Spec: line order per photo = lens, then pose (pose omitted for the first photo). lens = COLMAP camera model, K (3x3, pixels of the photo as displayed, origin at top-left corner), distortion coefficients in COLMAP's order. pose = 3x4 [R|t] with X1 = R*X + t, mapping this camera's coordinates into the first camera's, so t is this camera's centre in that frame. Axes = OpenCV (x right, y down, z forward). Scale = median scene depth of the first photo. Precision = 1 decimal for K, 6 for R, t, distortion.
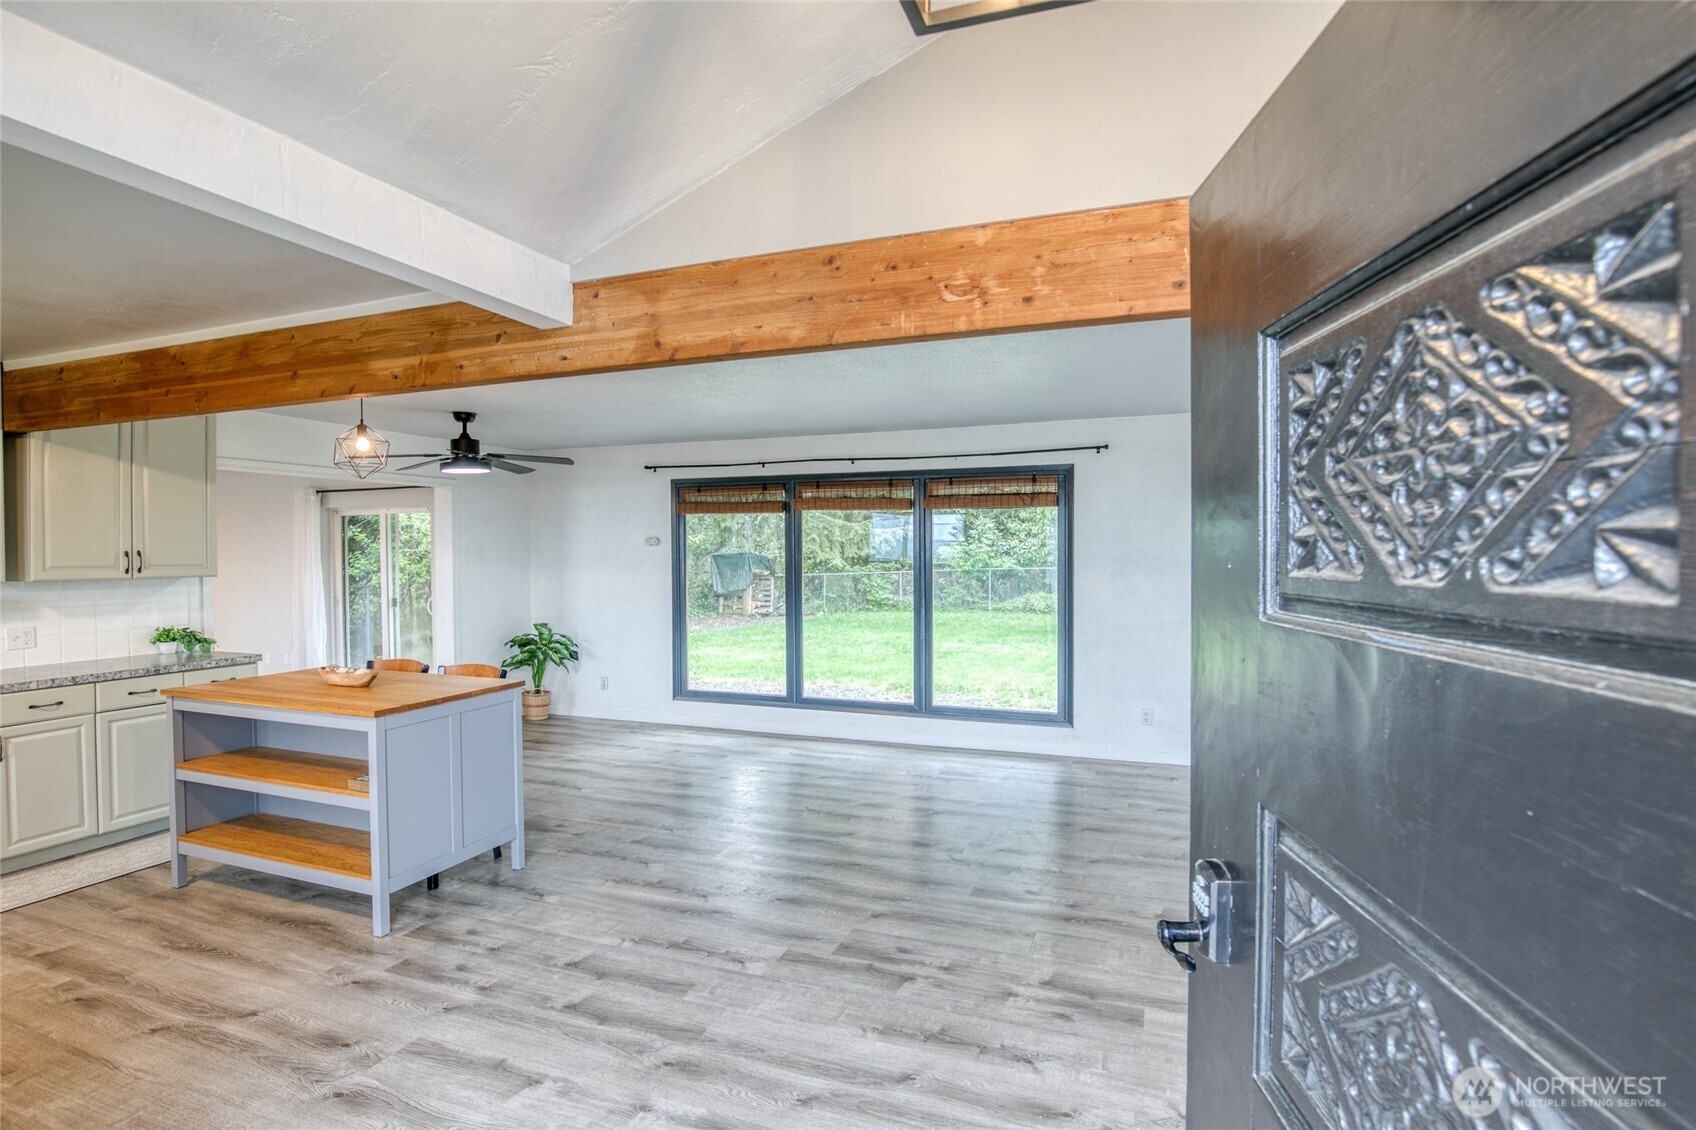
lens RADIAL K [[810.6, 0, 818.3], [0, 810.6, 561.4], [0, 0, 1]] dist [-0.026641, 0.000826]
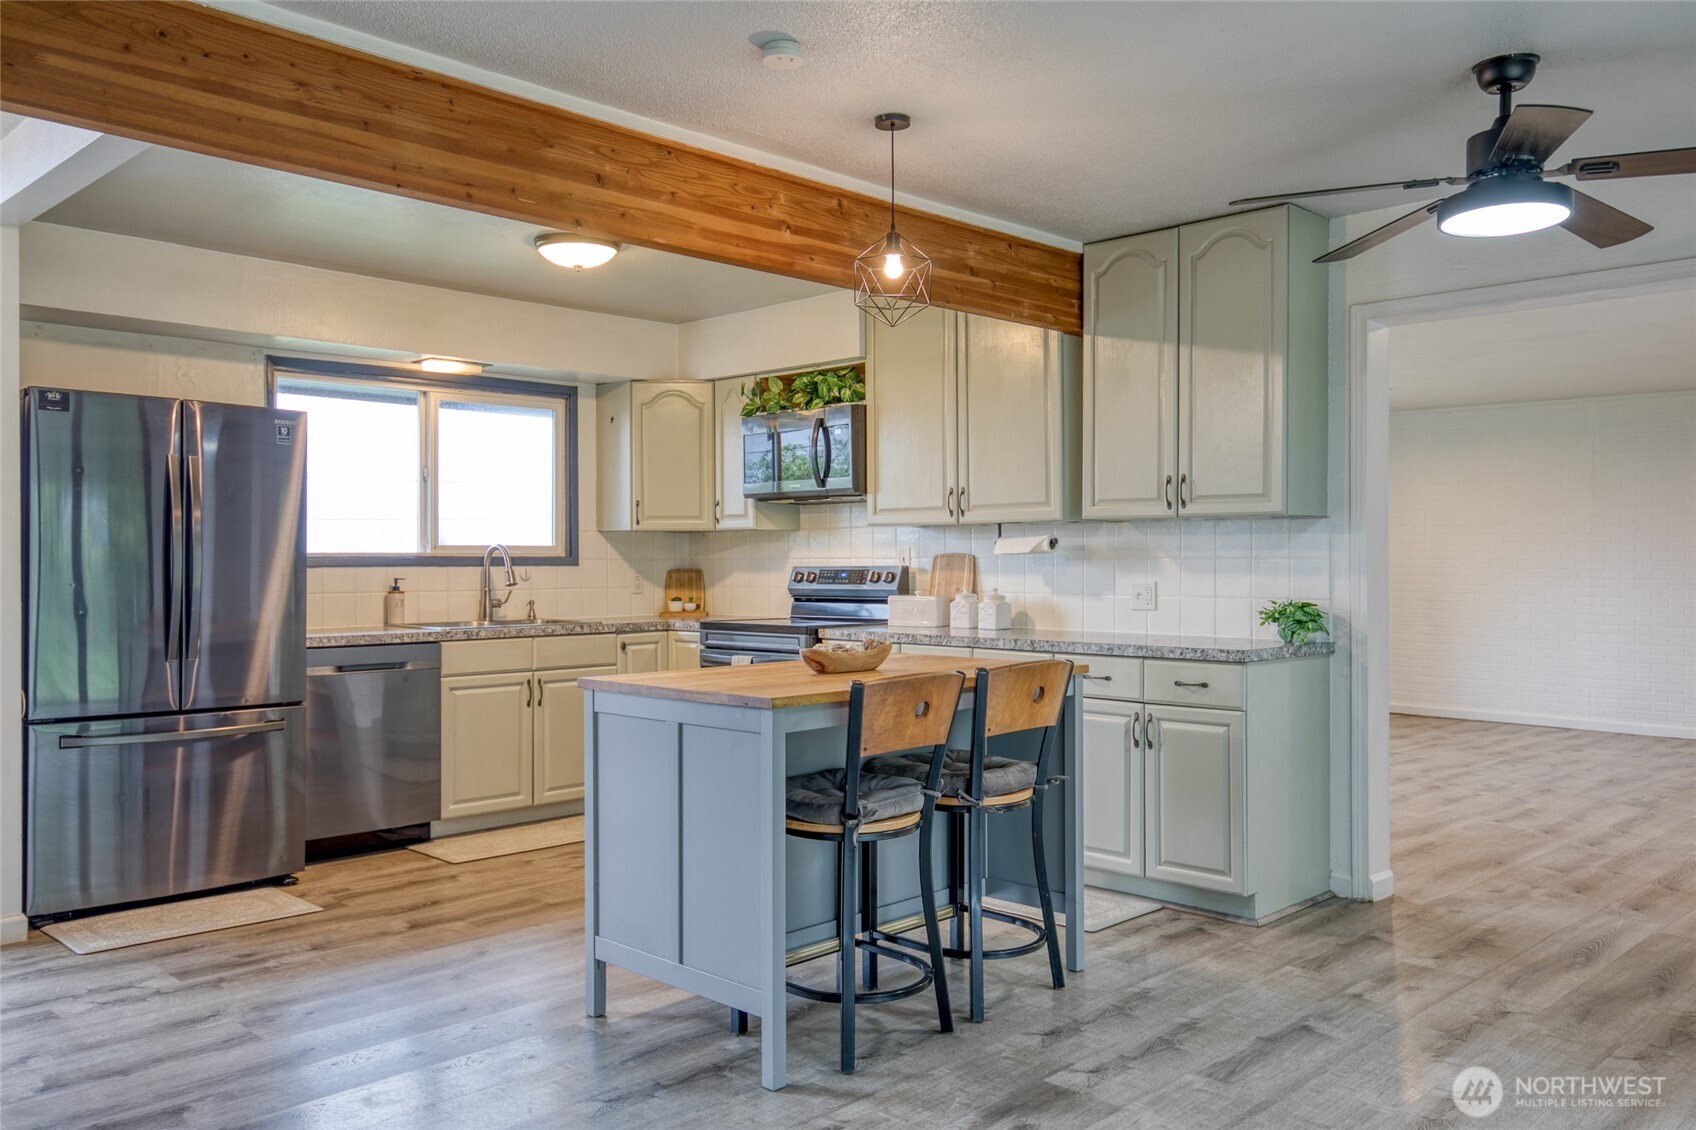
lens RADIAL K [[1319.0, 0, 844.8], [0, 1319.0, 562.6], [0, 0, 1]] dist [0.010080, 0.002229]
pose [[-0.365882, 0.022784, -0.930382, 0.322274], [-0.009663, 0.999553, 0.028278, 0.040363], [0.930611, 0.019337, -0.365498, 1.246038]]
